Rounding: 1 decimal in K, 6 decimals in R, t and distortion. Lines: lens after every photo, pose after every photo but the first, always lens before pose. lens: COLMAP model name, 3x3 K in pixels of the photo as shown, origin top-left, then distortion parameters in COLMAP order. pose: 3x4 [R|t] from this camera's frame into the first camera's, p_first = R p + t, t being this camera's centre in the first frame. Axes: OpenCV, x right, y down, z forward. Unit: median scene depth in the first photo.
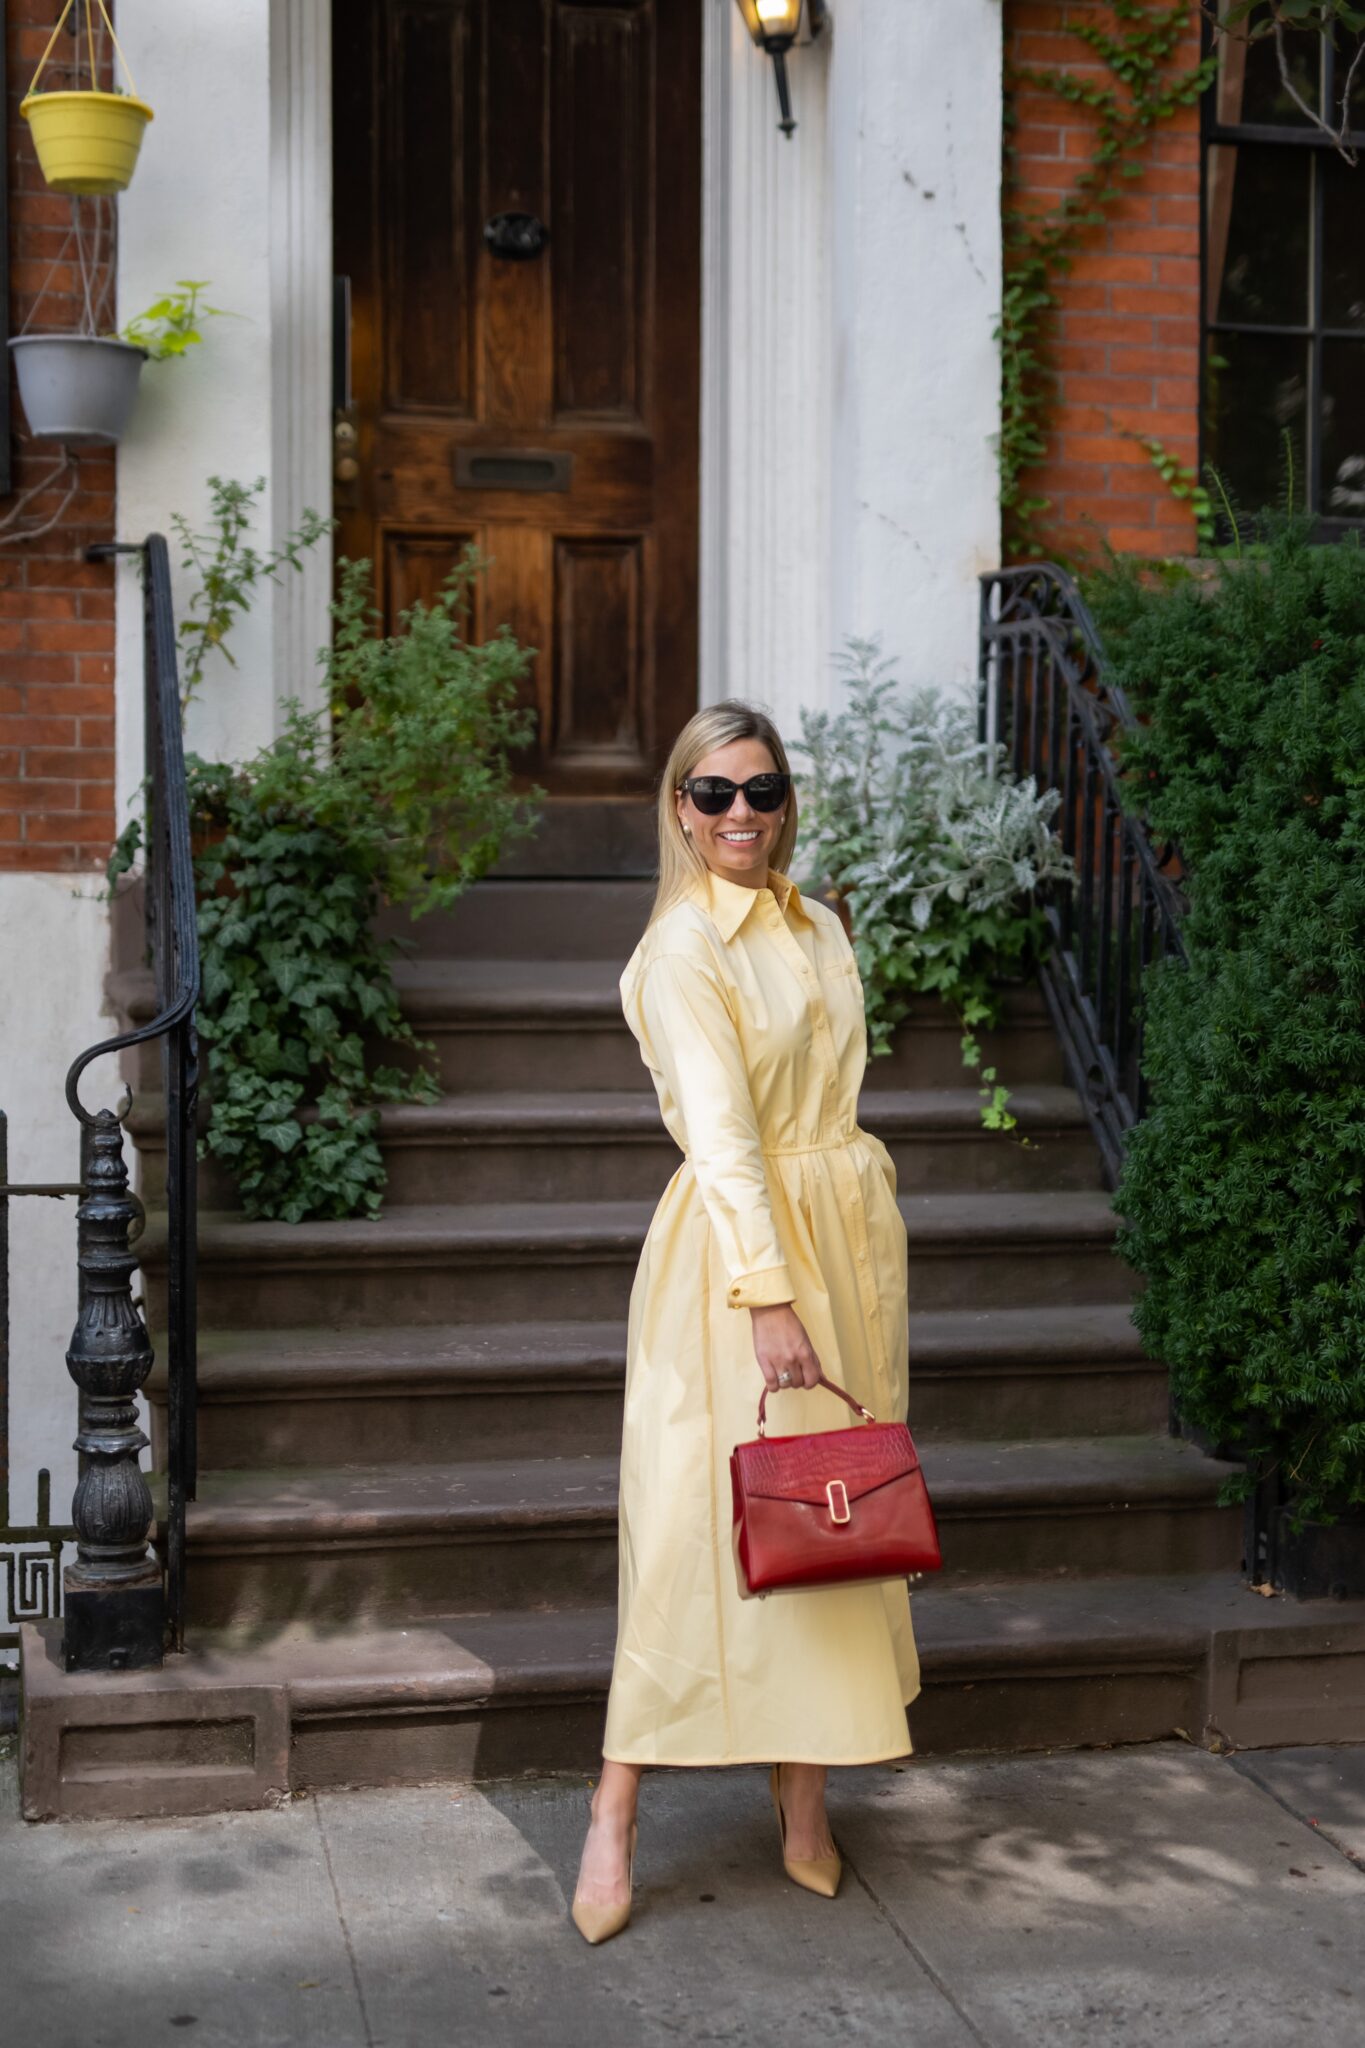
lens RADIAL K [[3002.6, 0, 717.7], [0, 3002.6, 1059.4], [0, 0, 1]] dist [0.006458, 0.048490]
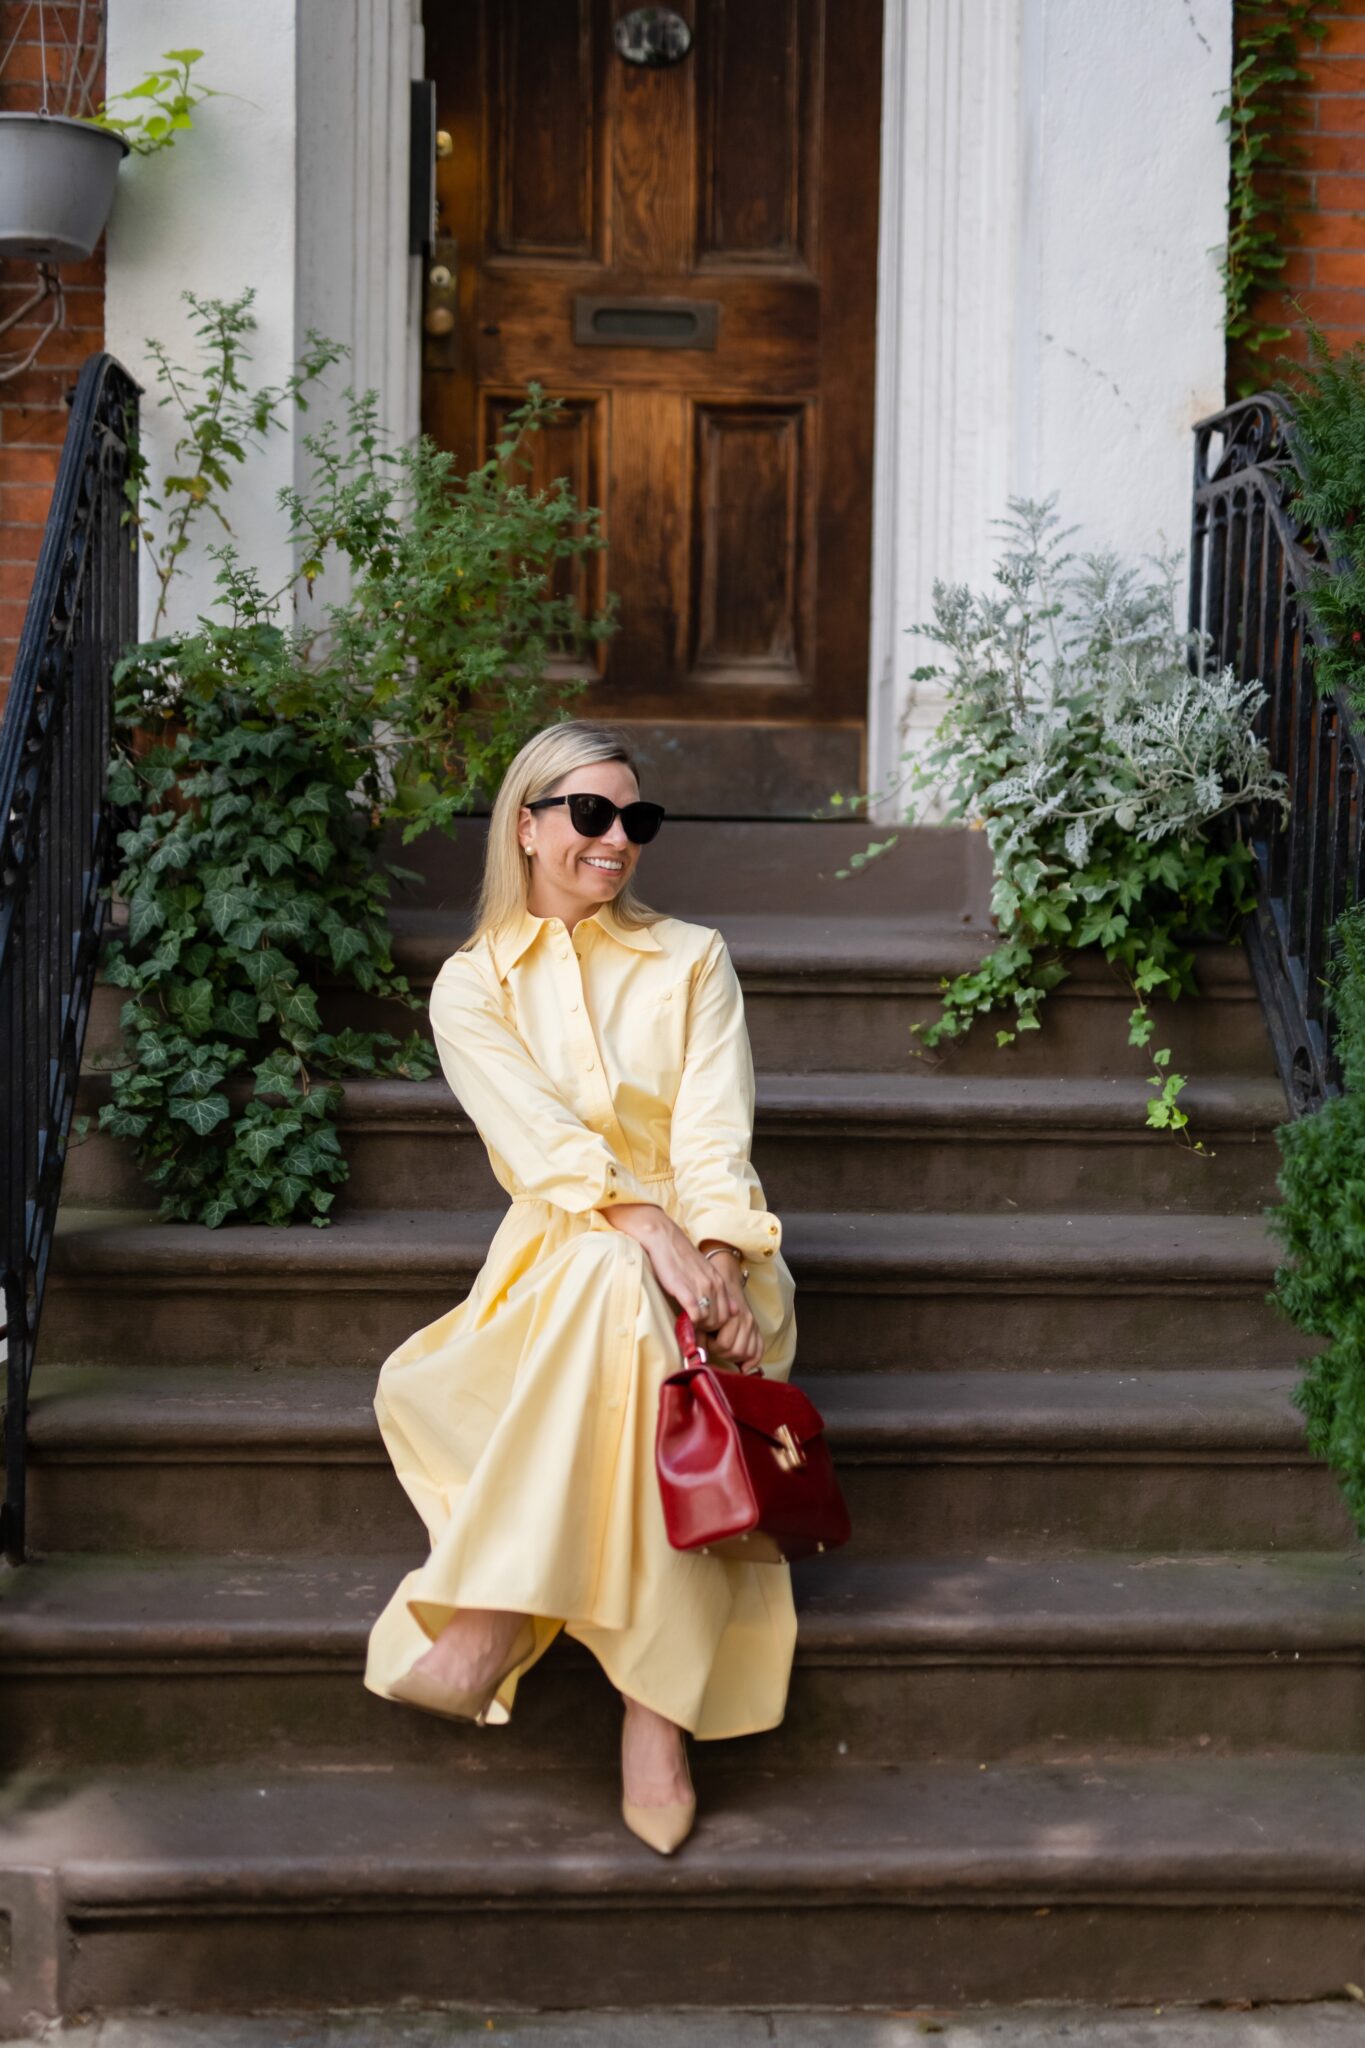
lens RADIAL K [[2830.5, 0, 731.1], [0, 2830.5, 1065.7], [0, 0, 1]] dist [0.009378, 0.012249]
pose [[0.988152, 0.019548, -0.152231, 0.092113], [-0.020126, 0.999795, -0.002261, 0.010998], [0.152155, 0.005298, 0.988342, 0.278793]]
